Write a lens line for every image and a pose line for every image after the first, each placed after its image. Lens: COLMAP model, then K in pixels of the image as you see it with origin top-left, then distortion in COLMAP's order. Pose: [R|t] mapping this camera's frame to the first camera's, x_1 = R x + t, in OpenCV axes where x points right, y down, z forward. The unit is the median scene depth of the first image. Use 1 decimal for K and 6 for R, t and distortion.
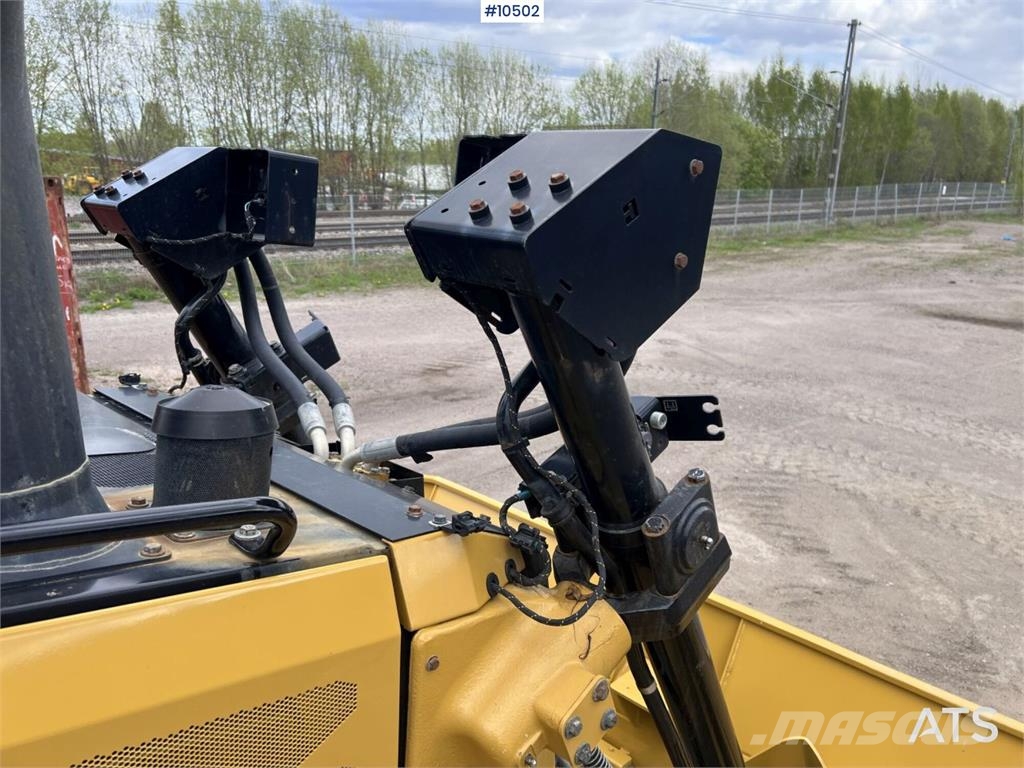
lens RADIAL K [[772.9, 0, 508.0], [0, 772.9, 377.0], [0, 0, 1]] dist [0.058946, -0.062768]
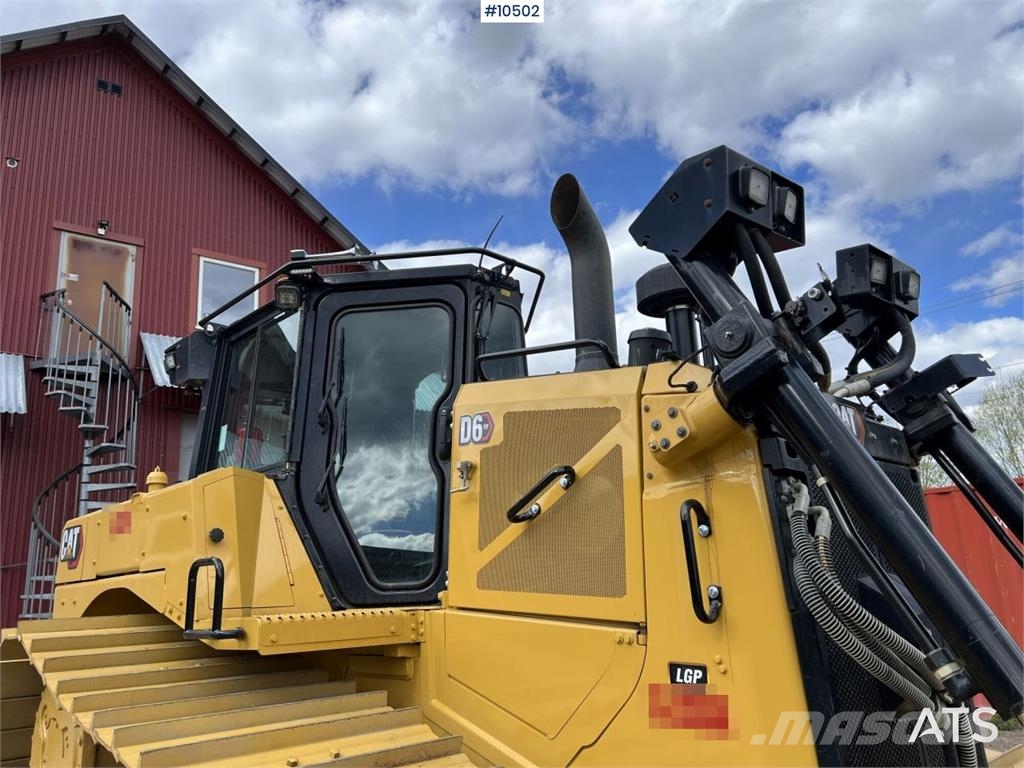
lens RADIAL K [[772.9, 0, 501.4], [0, 772.9, 371.8], [0, 0, 1]] dist [0.058946, -0.062768]
pose [[-0.056028, -0.280382, -0.958252, 0.047258], [-0.216540, 0.940328, -0.262477, 0.021332], [0.974665, 0.192794, -0.113399, 0.018574]]
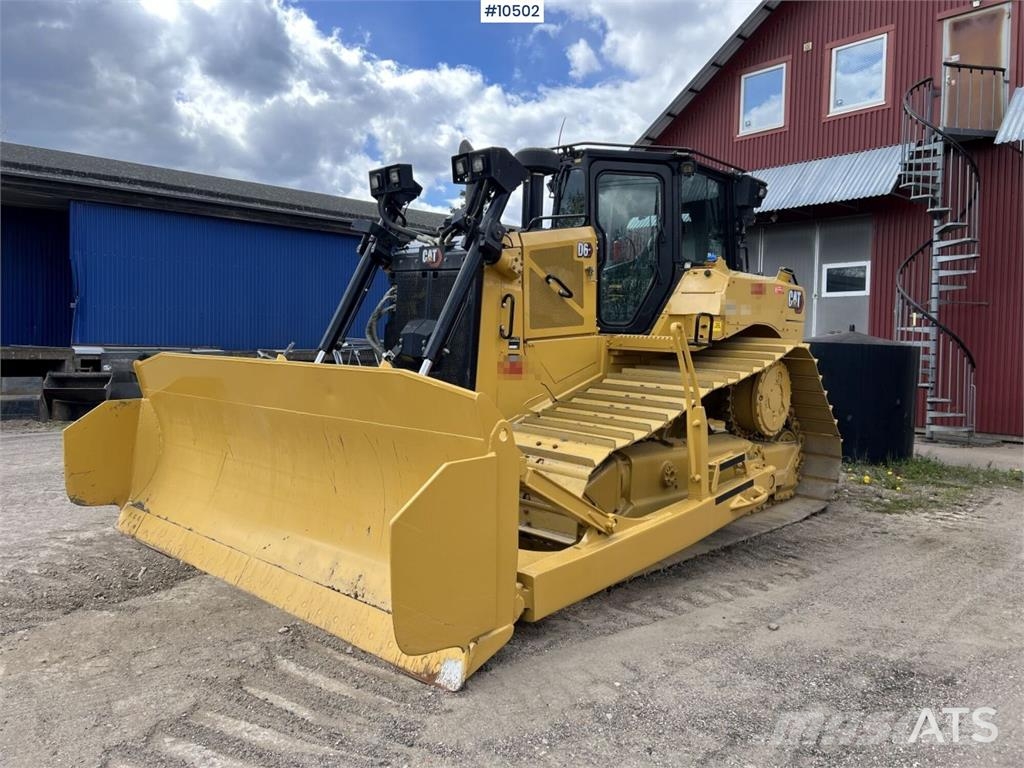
lens RADIAL K [[772.9, 0, 506.5], [0, 772.9, 378.8], [0, 0, 1]] dist [0.058946, -0.062768]
pose [[-0.999031, -0.043991, -0.001673, -0.018586], [-0.042286, 0.948367, 0.314345, -0.015423], [-0.012242, 0.314111, -0.949307, 0.159600]]
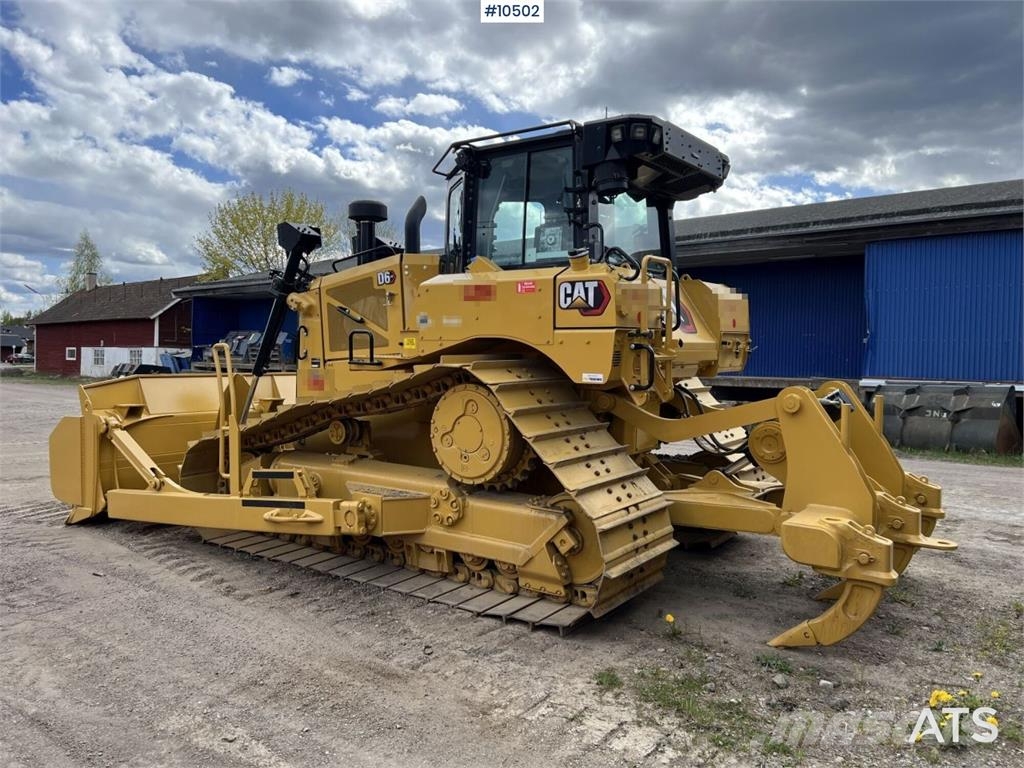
lens RADIAL K [[778.6, 0, 507.6], [0, 778.6, 380.0], [0, 0, 1]] dist [0.057732, -0.061063]
pose [[-0.133362, -0.052555, 0.989673, -0.180700], [0.249713, 0.964593, 0.084873, 0.016810], [-0.959092, 0.258453, -0.115517, 0.025175]]
